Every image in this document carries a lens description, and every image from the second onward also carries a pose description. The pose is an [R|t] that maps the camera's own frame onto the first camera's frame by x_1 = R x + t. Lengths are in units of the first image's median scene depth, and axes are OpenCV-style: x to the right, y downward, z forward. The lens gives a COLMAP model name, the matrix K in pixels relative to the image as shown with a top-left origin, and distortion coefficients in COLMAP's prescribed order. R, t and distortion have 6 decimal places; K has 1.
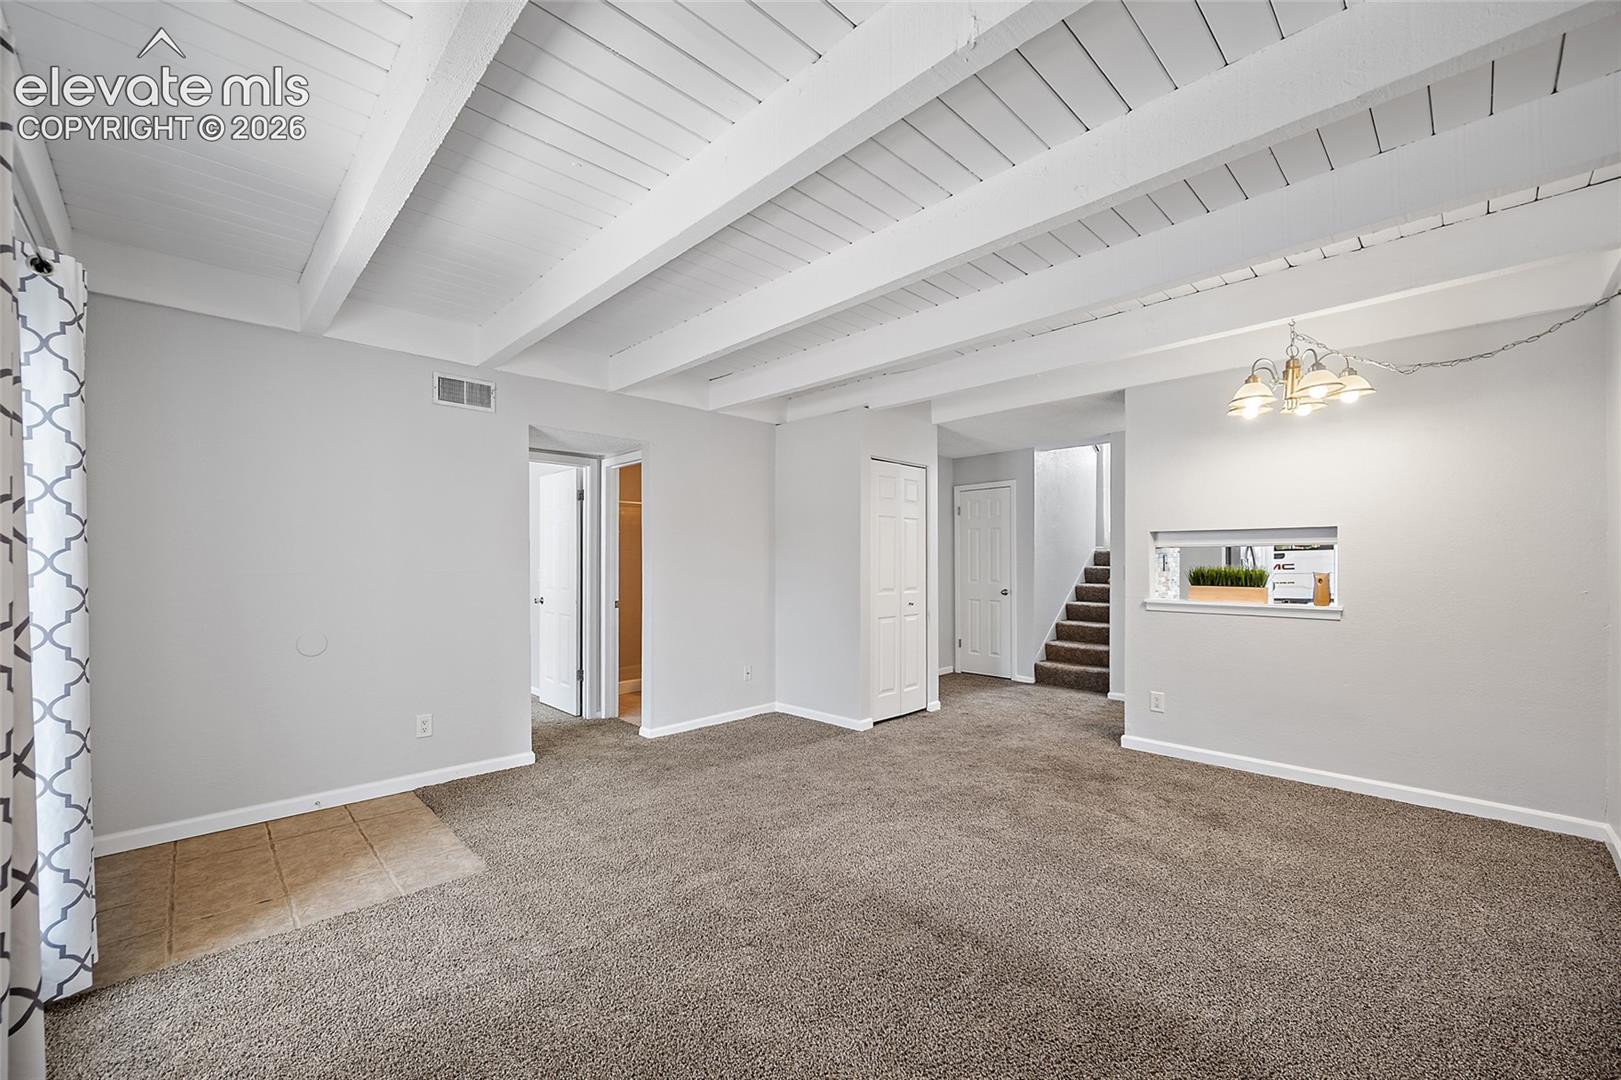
lens RADIAL K [[654.3, 0, 810.5], [0, 654.3, 540.0], [0, 0, 1]] dist [0.000492, 0.000040]
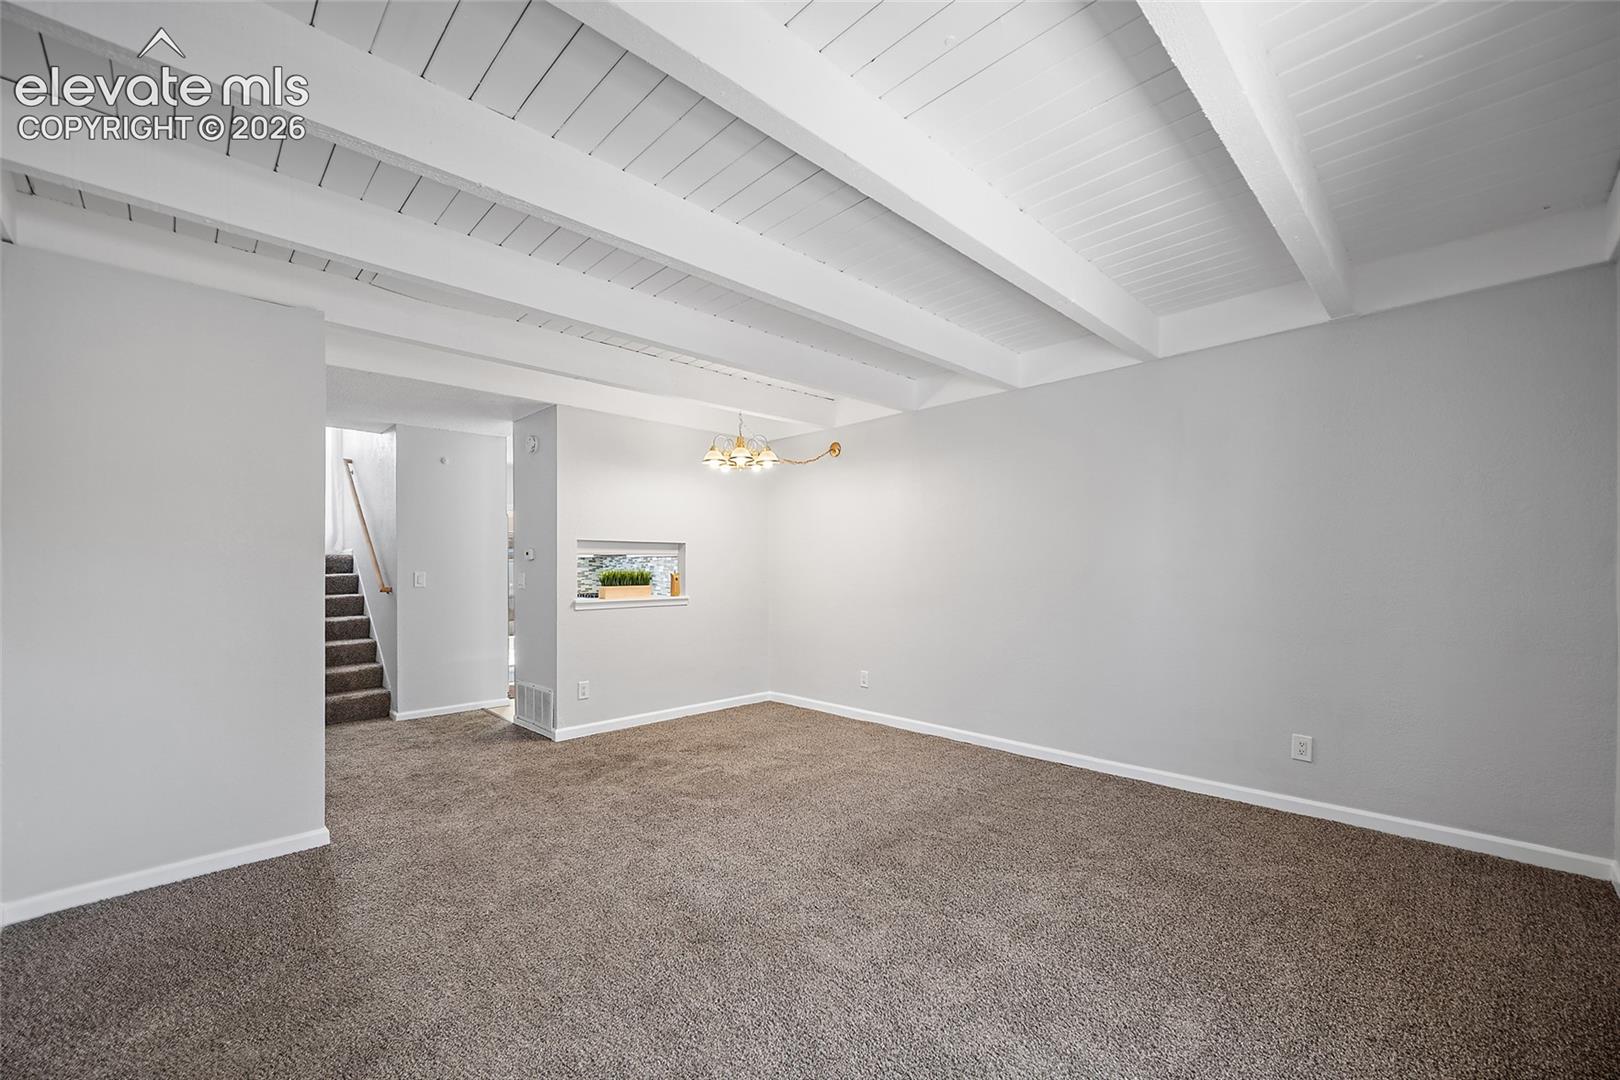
lens RADIAL K [[646.6, 0, 804.7], [0, 646.6, 558.4], [0, 0, 1]] dist [-0.001925, -0.000175]
pose [[0.001939, 0.008998, 0.999958, -0.606723], [-0.030580, 0.999492, -0.008934, 0.017125], [-0.999530, -0.030562, 0.002213, 0.635180]]
